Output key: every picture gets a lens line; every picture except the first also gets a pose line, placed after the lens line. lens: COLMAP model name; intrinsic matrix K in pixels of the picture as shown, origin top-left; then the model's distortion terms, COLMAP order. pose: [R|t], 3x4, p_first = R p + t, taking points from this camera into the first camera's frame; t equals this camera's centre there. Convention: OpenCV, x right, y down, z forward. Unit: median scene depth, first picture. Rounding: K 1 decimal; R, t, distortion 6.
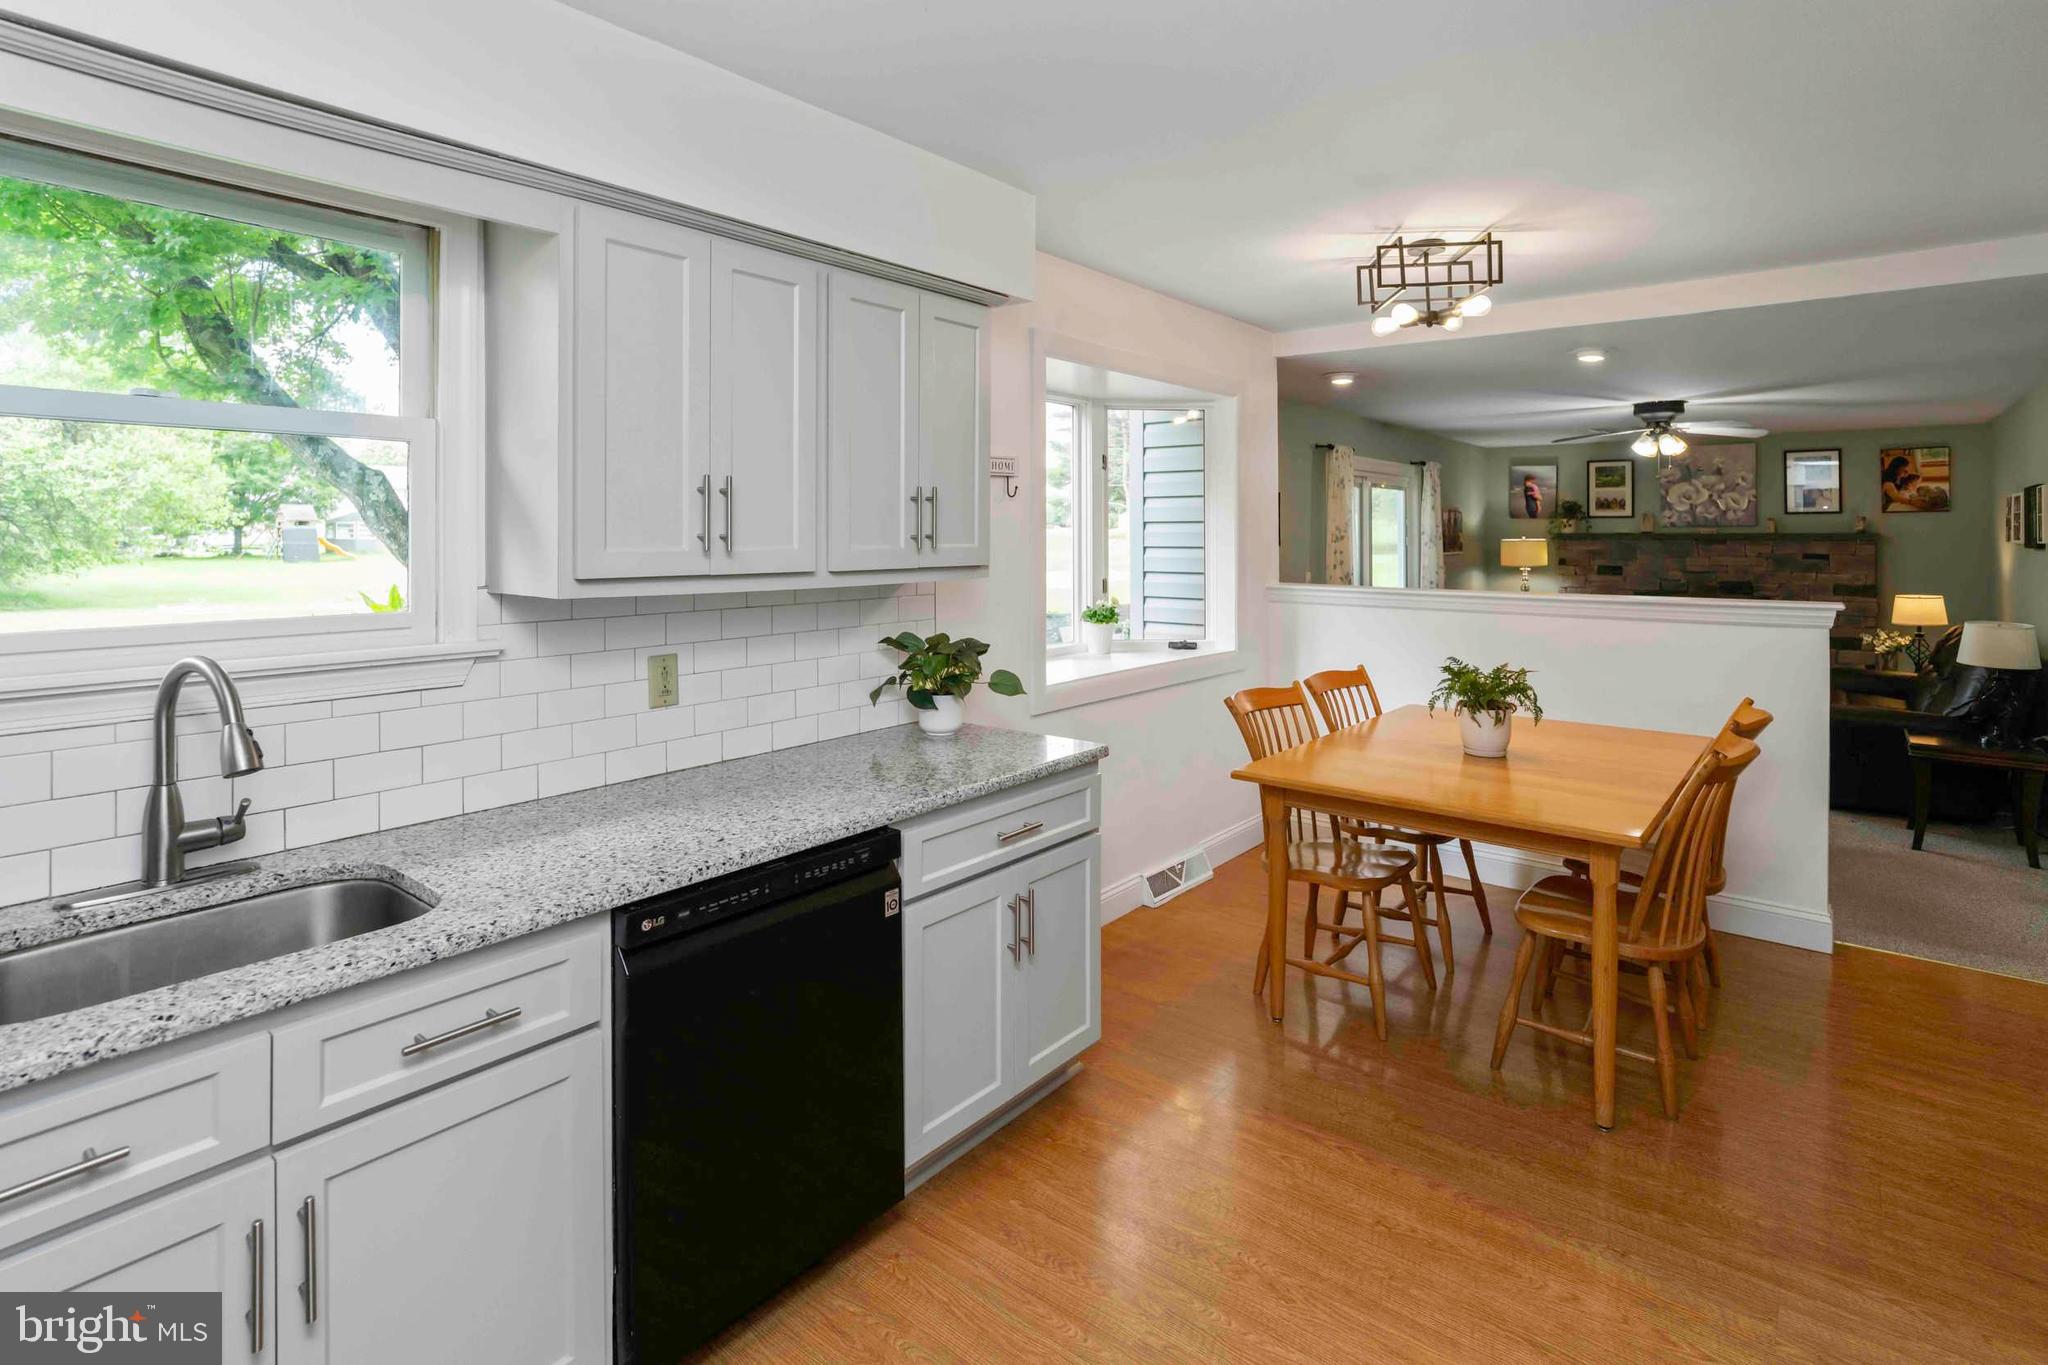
lens RADIAL K [[1014.2, 0, 1028.0], [0, 1014.2, 535.8], [0, 0, 1]] dist [-0.003969, 0.001091]
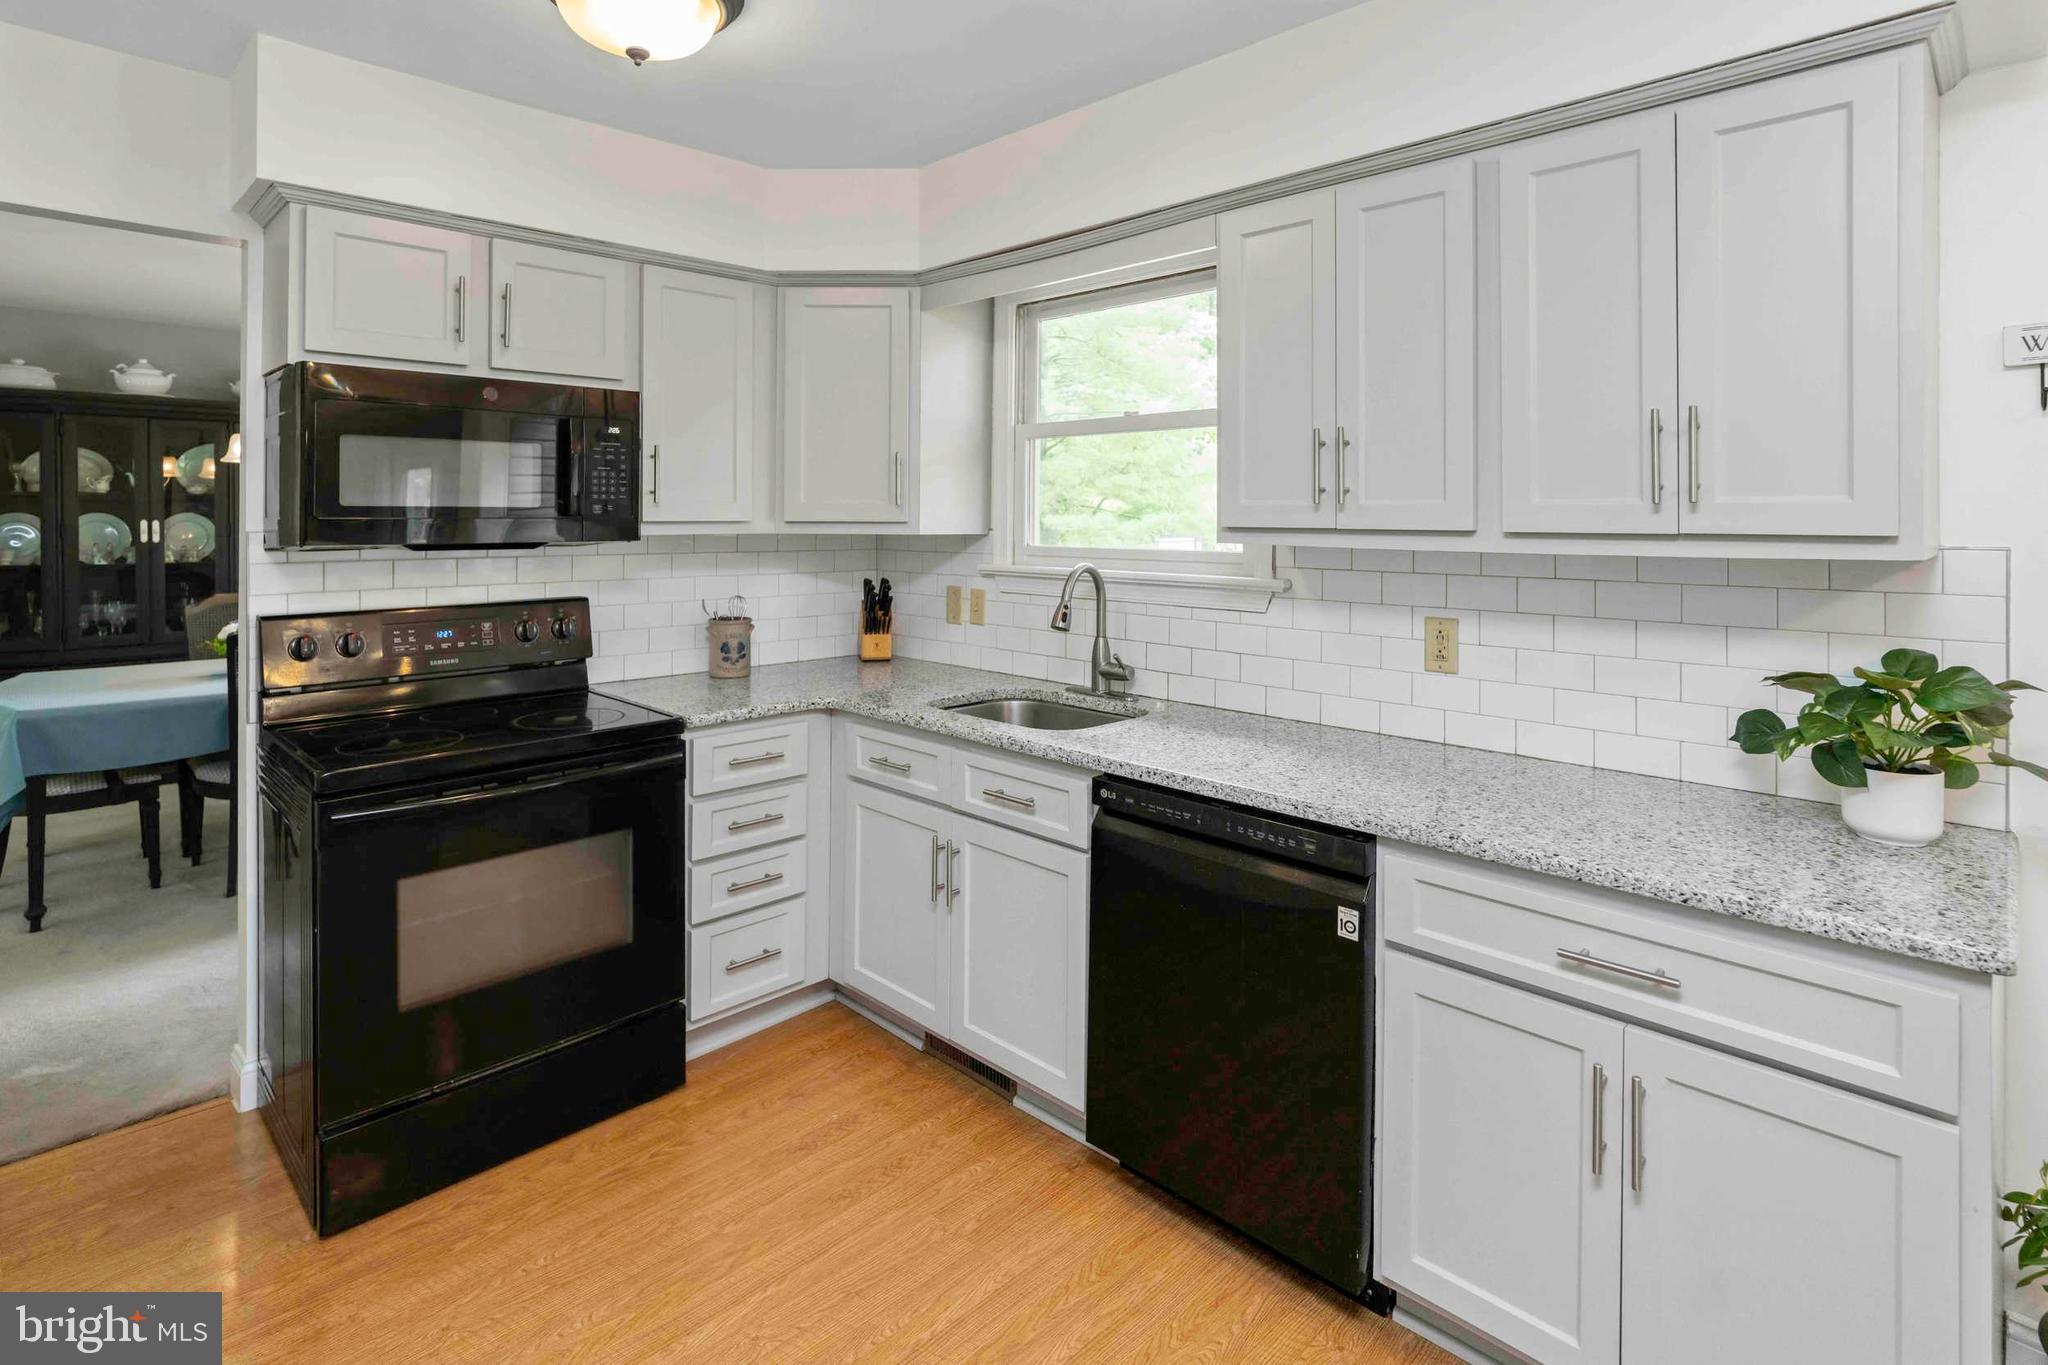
lens RADIAL K [[1023.3, 0, 1022.6], [0, 1023.3, 510.0], [0, 0, 1]] dist [-0.000193, 0.000951]
pose [[-0.099747, -0.007229, -0.994987, 0.717124], [-0.007452, 0.999951, -0.006518, 0.029781], [0.994985, 0.006764, -0.099796, 0.803240]]
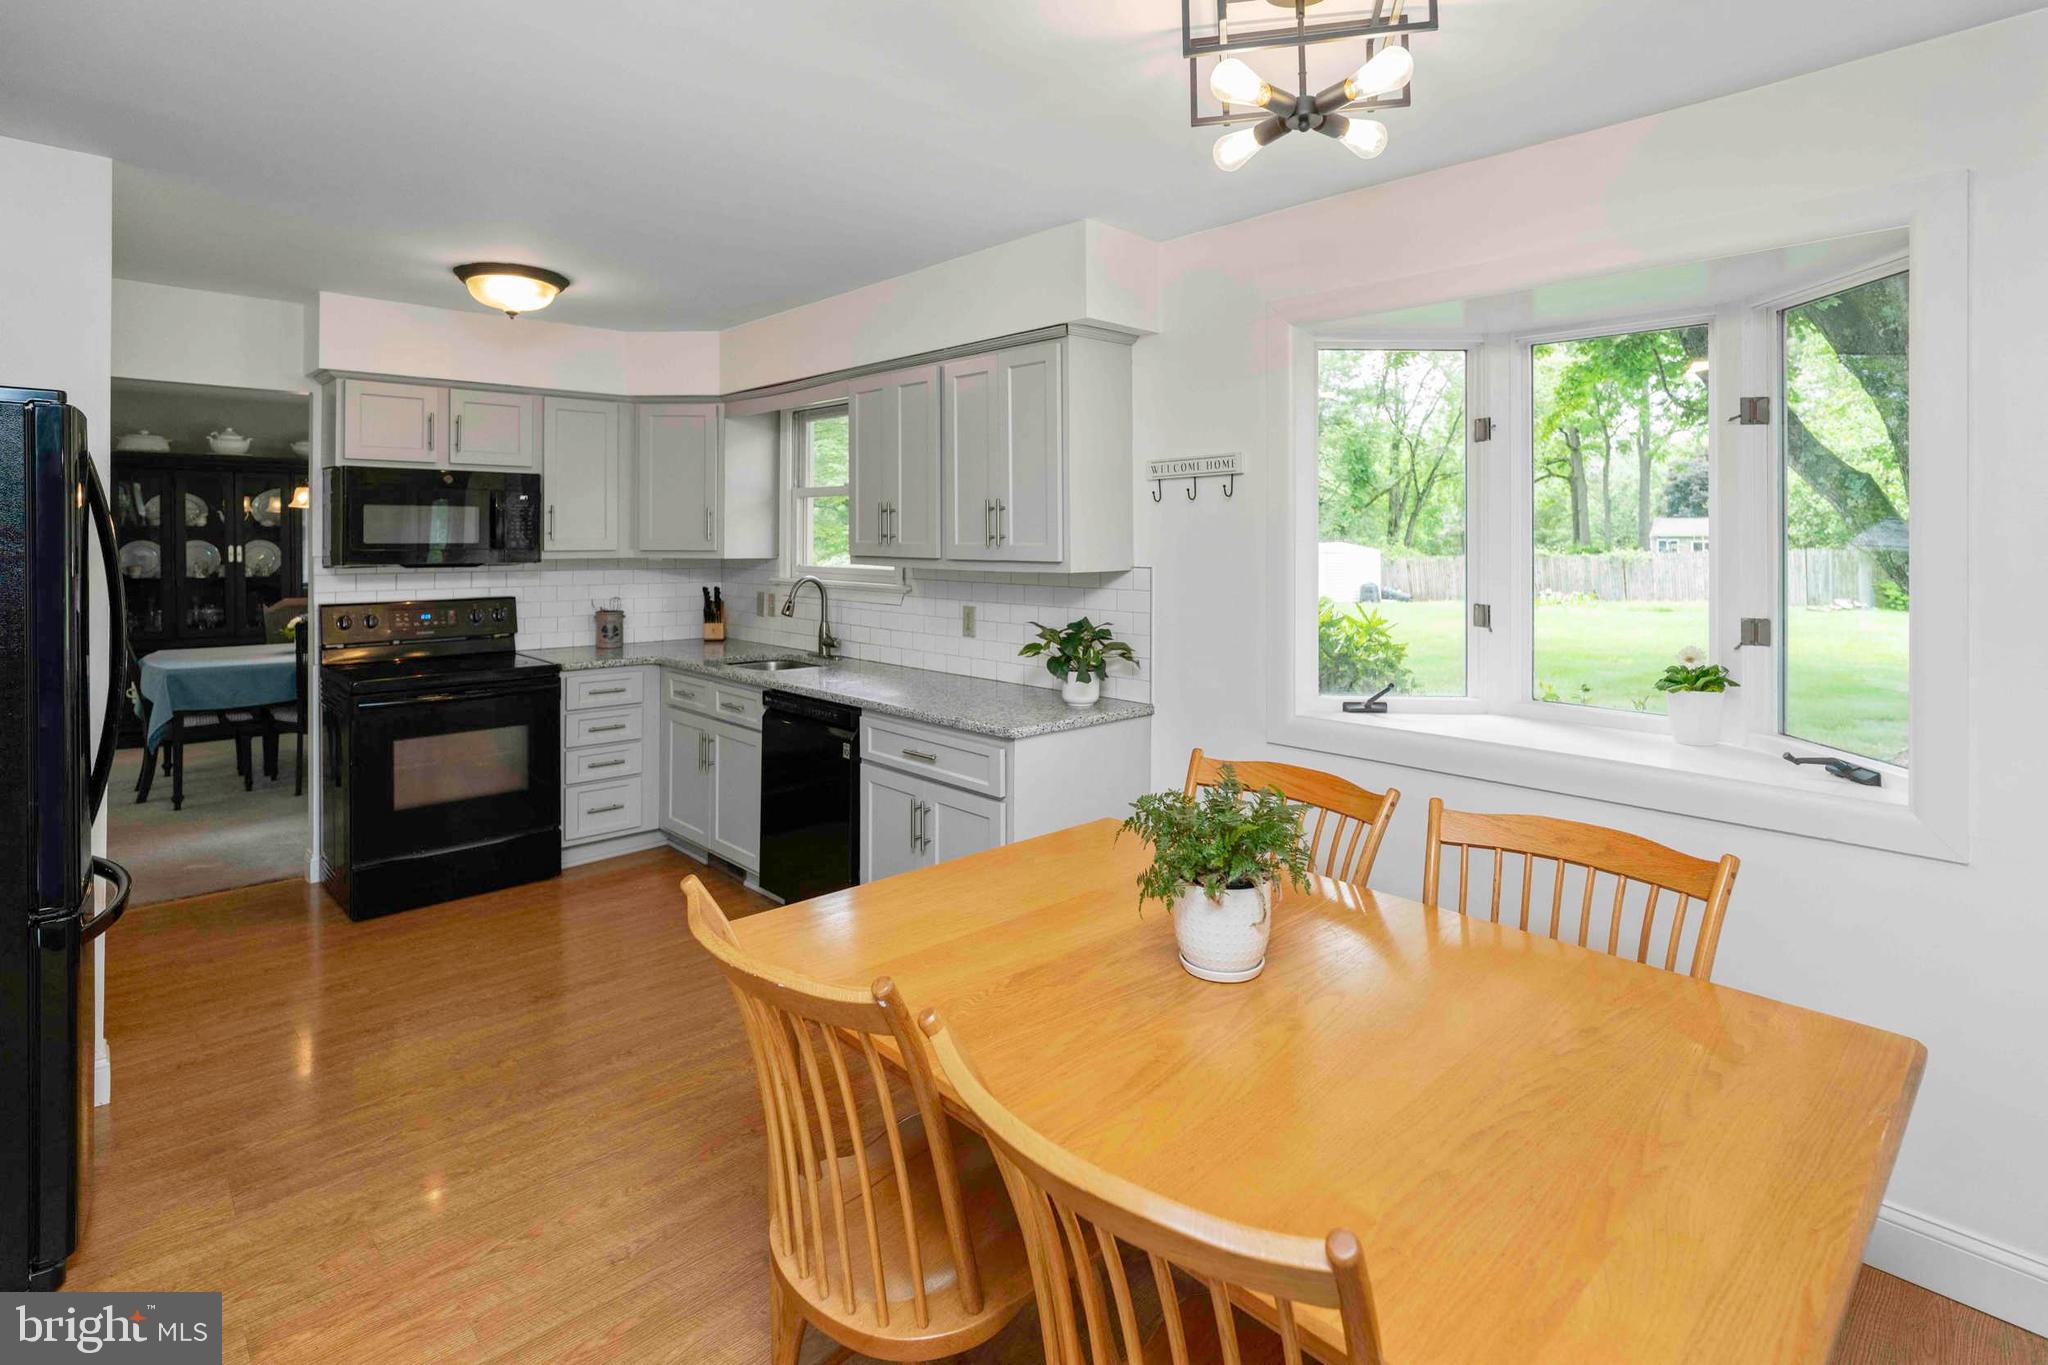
lens RADIAL K [[1014.2, 0, 1028.0], [0, 1014.2, 535.8], [0, 0, 1]] dist [-0.003969, 0.001091]
pose [[-0.120432, -0.001843, -0.992720, 1.493215], [-0.008716, 0.999962, -0.000799, 0.000045], [0.992683, 0.008556, -0.120443, 1.480382]]
